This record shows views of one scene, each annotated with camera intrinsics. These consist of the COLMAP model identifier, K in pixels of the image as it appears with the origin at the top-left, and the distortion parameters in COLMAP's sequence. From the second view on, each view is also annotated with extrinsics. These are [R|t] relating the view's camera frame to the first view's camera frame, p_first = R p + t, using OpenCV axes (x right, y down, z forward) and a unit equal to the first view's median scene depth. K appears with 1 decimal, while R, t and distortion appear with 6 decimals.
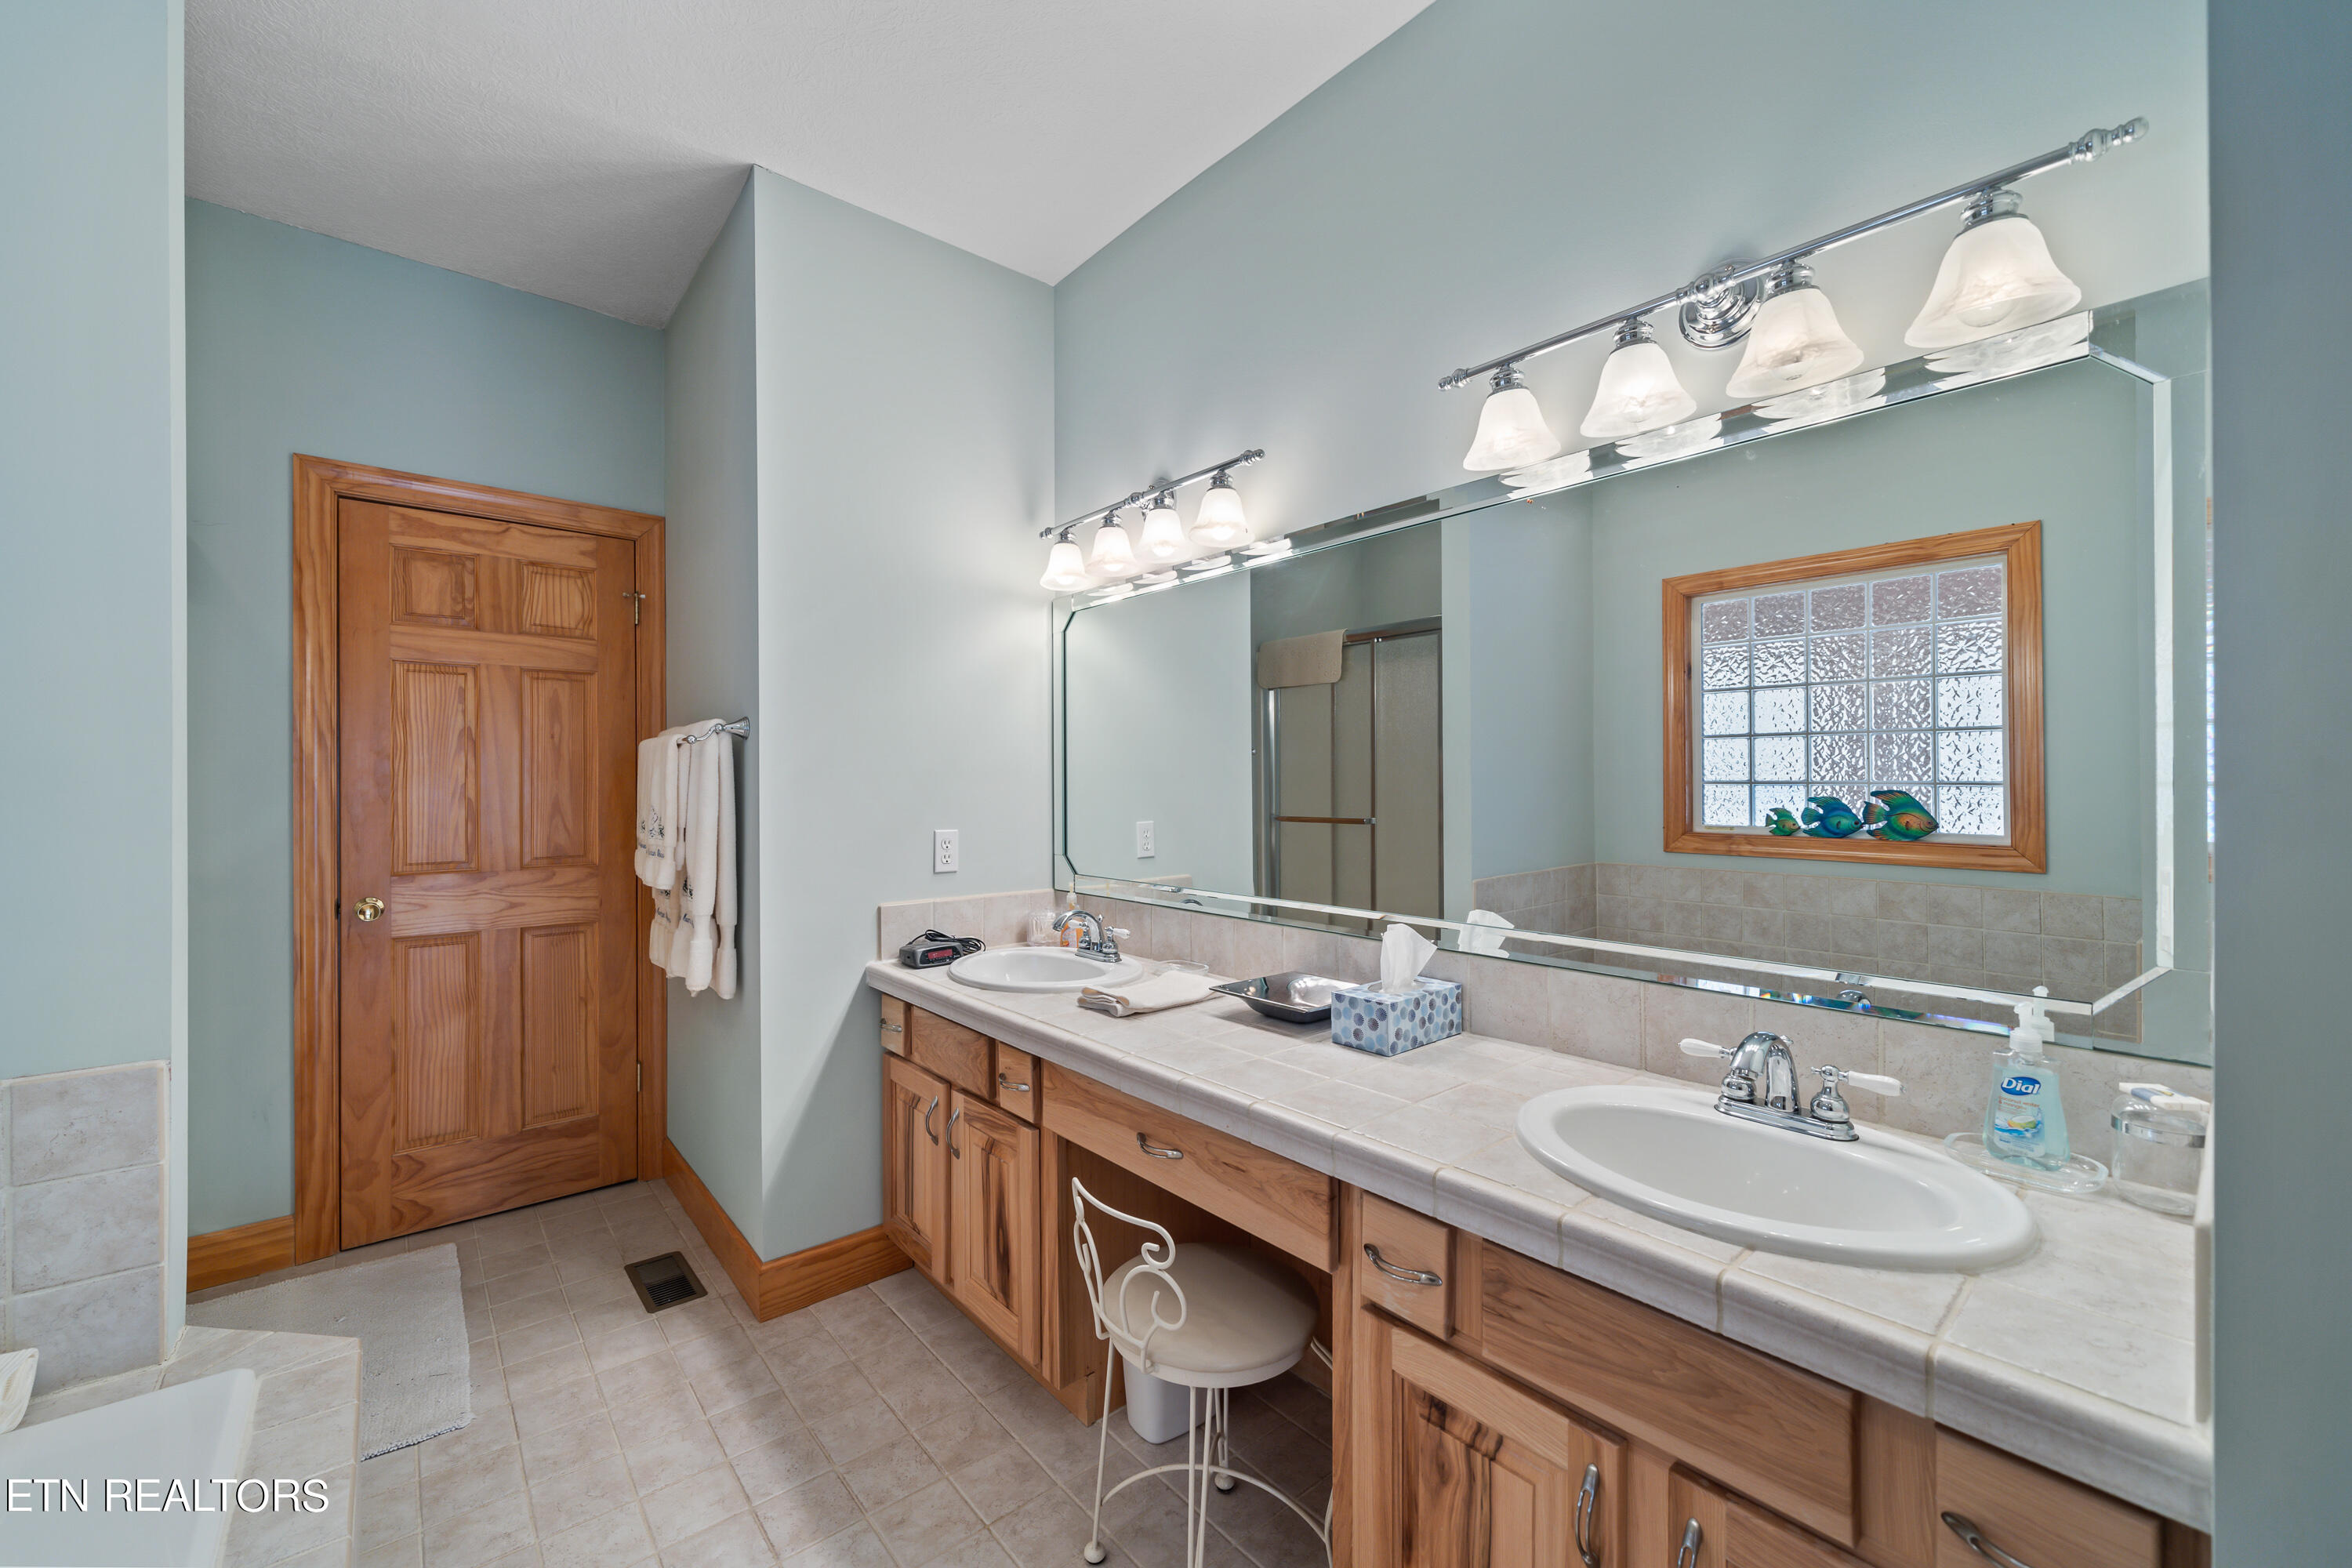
lens RADIAL K [[906.7, 0, 1176.0], [0, 906.7, 784.0], [0, 0, 1]] dist [-0.000522, -0.000055]
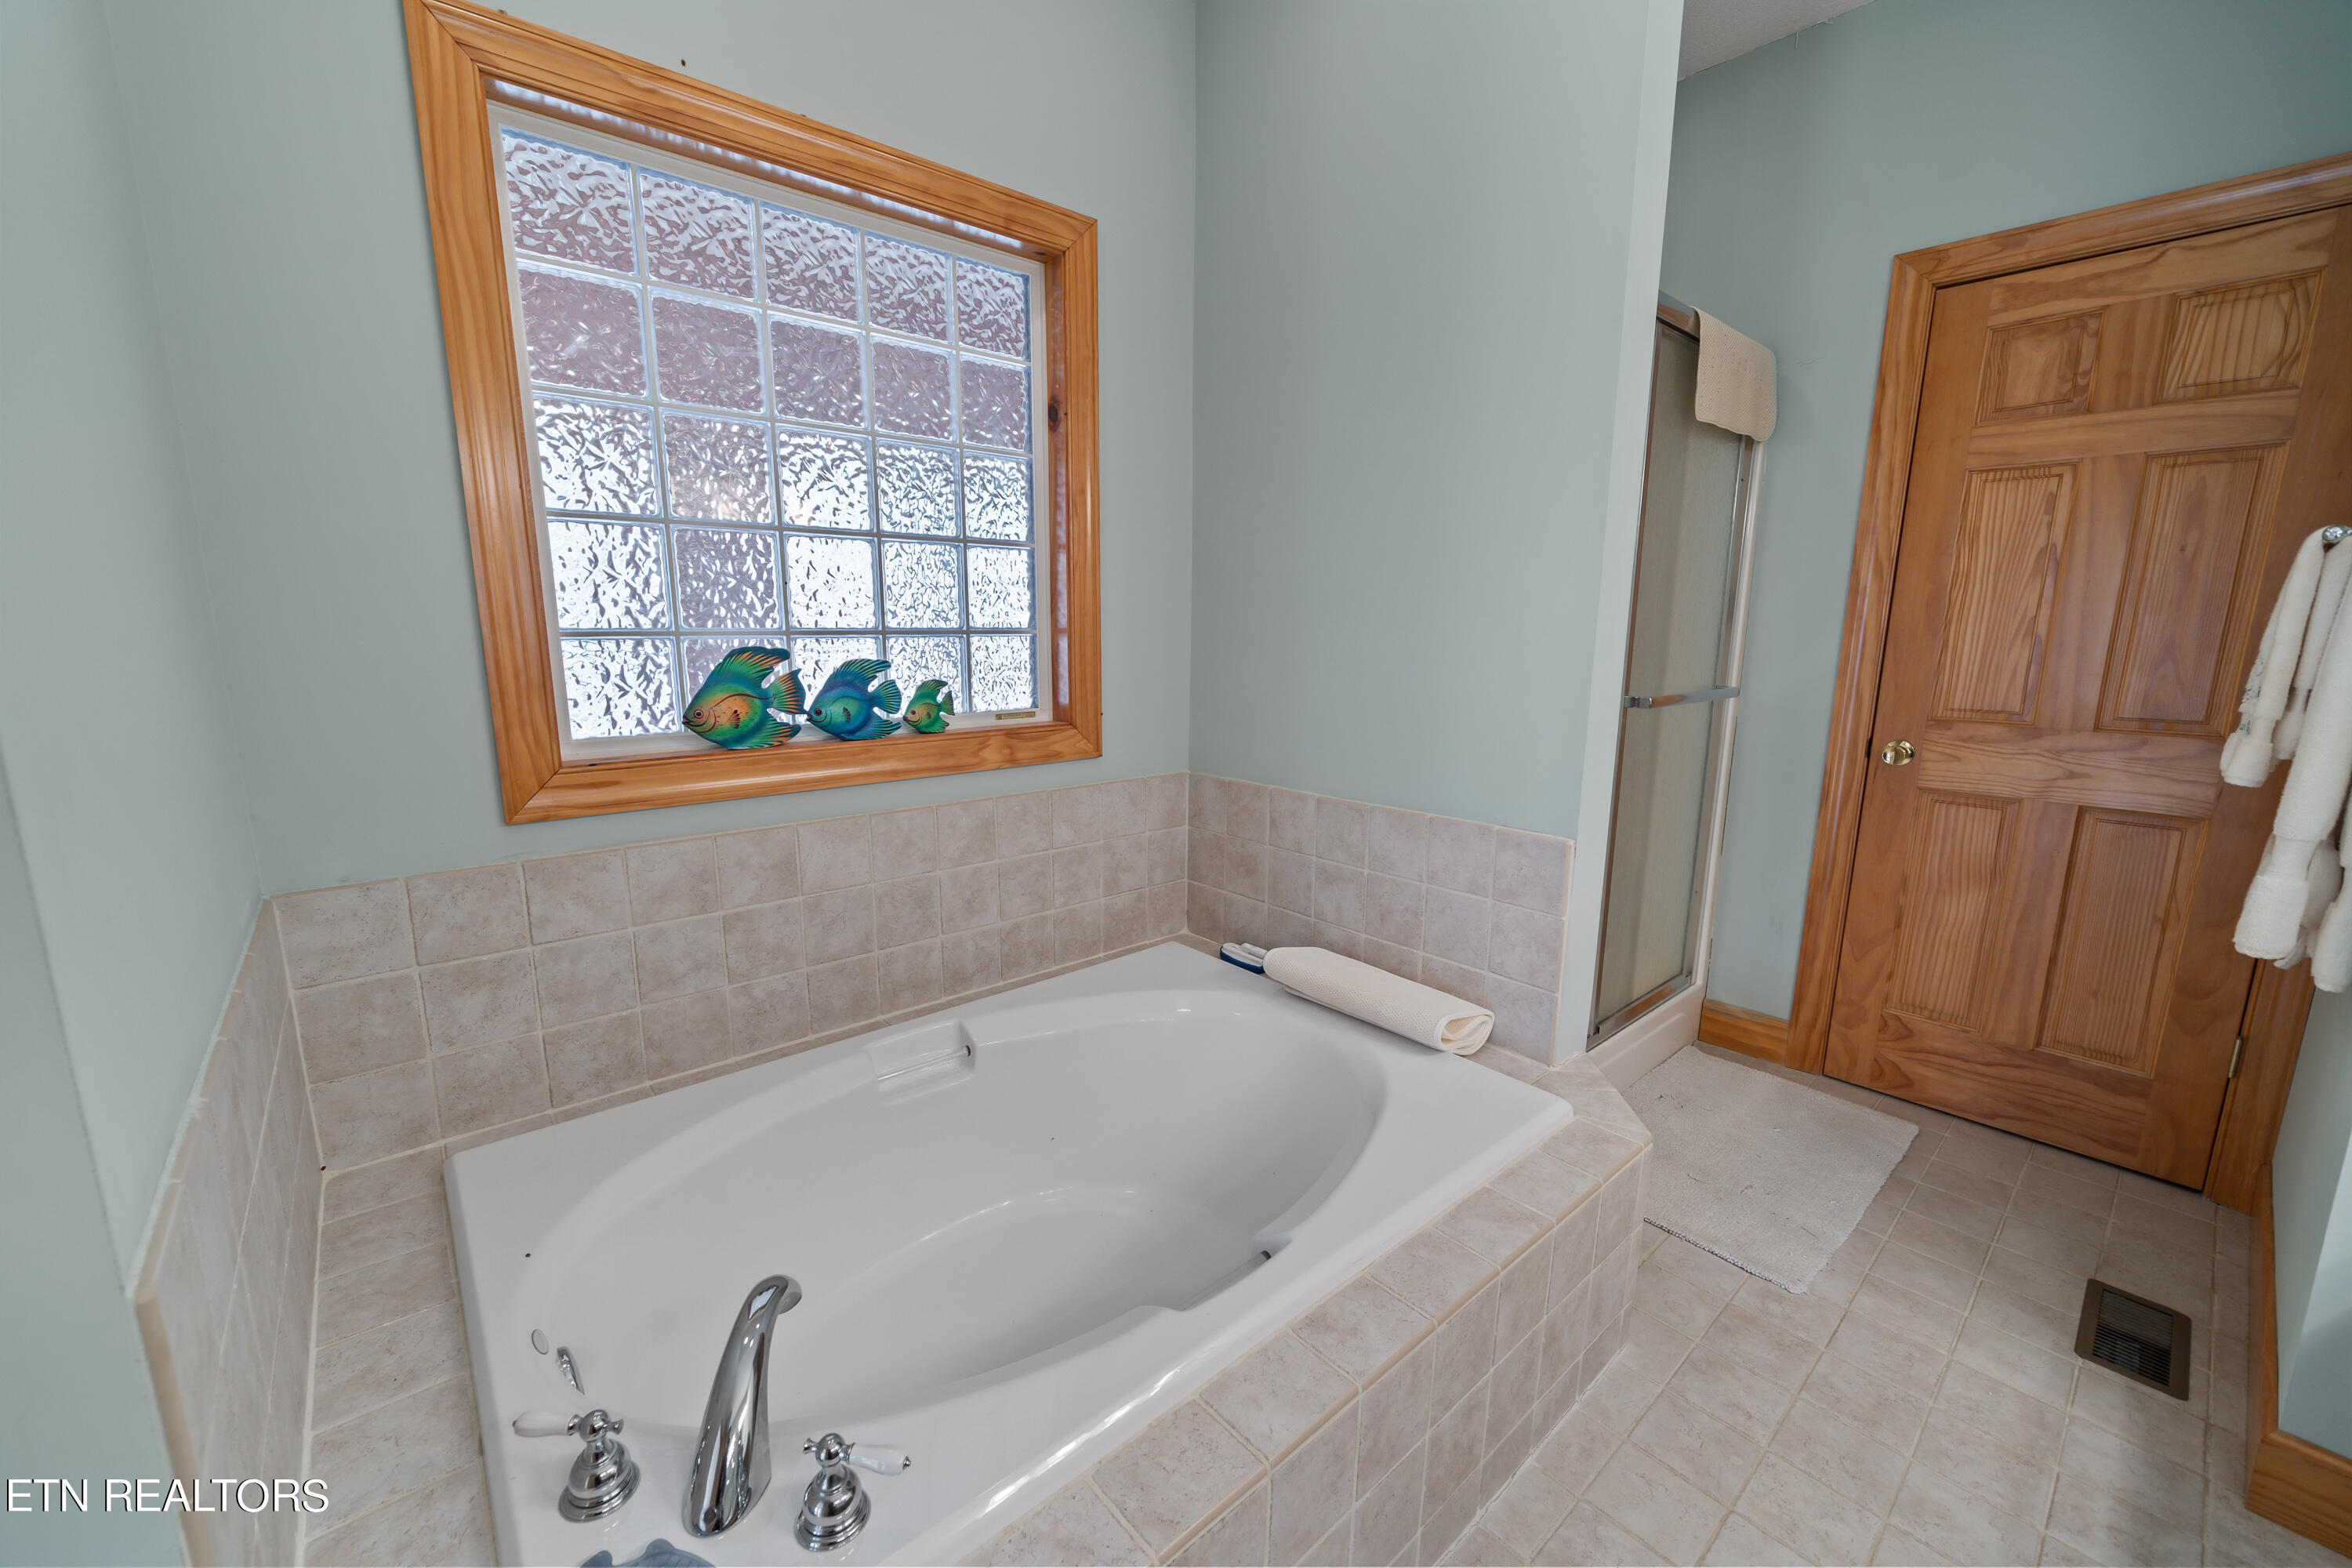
lens RADIAL K [[929.4, 0, 1175.1], [0, 929.4, 793.5], [0, 0, 1]] dist [-0.000027, 0.000315]
pose [[0.003151, 0.183550, -0.983005, 0.059695], [-0.005253, 0.983000, 0.183532, 0.006707], [0.999981, 0.004586, 0.004062, 0.233099]]
